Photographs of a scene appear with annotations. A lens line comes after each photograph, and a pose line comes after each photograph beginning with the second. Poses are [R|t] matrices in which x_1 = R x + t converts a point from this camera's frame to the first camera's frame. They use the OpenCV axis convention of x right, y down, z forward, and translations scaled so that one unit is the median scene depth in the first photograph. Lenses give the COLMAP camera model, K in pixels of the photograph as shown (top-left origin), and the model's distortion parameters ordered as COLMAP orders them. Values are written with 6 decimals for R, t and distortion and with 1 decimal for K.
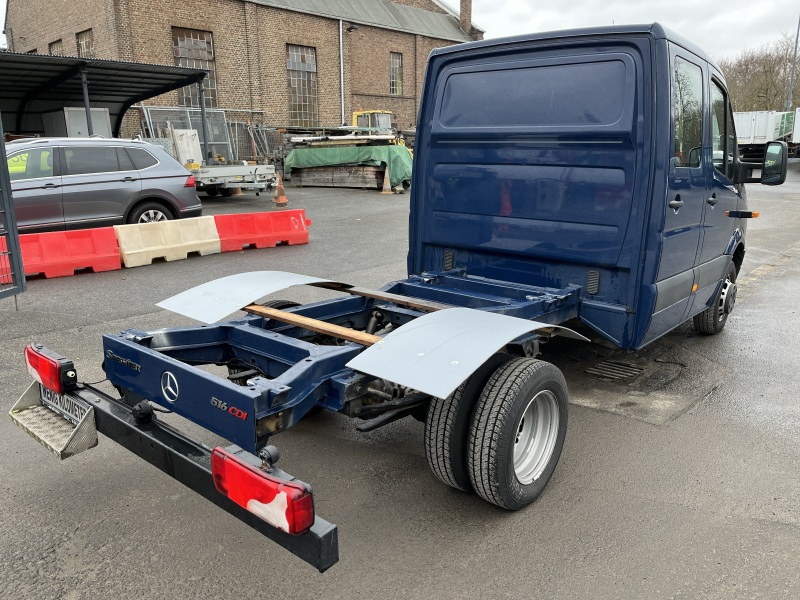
lens RADIAL K [[597.2, 0, 401.2], [0, 597.2, 301.4], [0, 0, 1]] dist [0.031310, -0.045255]
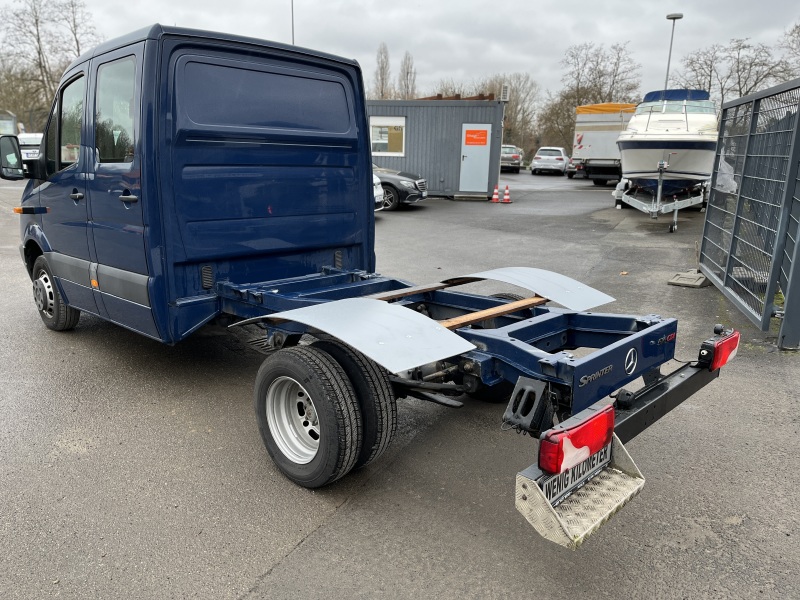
lens RADIAL K [[597.2, 0, 397.1], [0, 597.2, 302.2], [0, 0, 1]] dist [0.031310, -0.045255]
pose [[0.087299, -0.235744, 0.967886, -0.972075], [0.227284, 0.950683, 0.211053, -0.199745], [-0.969908, 0.201560, 0.136575, 0.801579]]
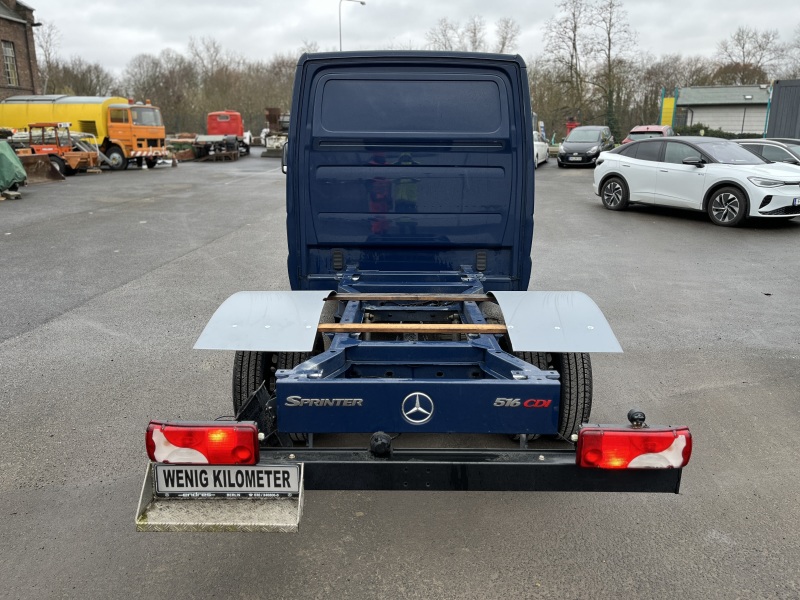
lens RADIAL K [[597.2, 0, 398.6], [0, 597.2, 300.2], [0, 0, 1]] dist [0.031310, -0.045255]
pose [[0.775448, -0.162267, 0.610205, -0.624330], [0.157463, 0.985578, 0.061983, -0.060657], [-0.611463, 0.048020, 0.789815, 0.157183]]
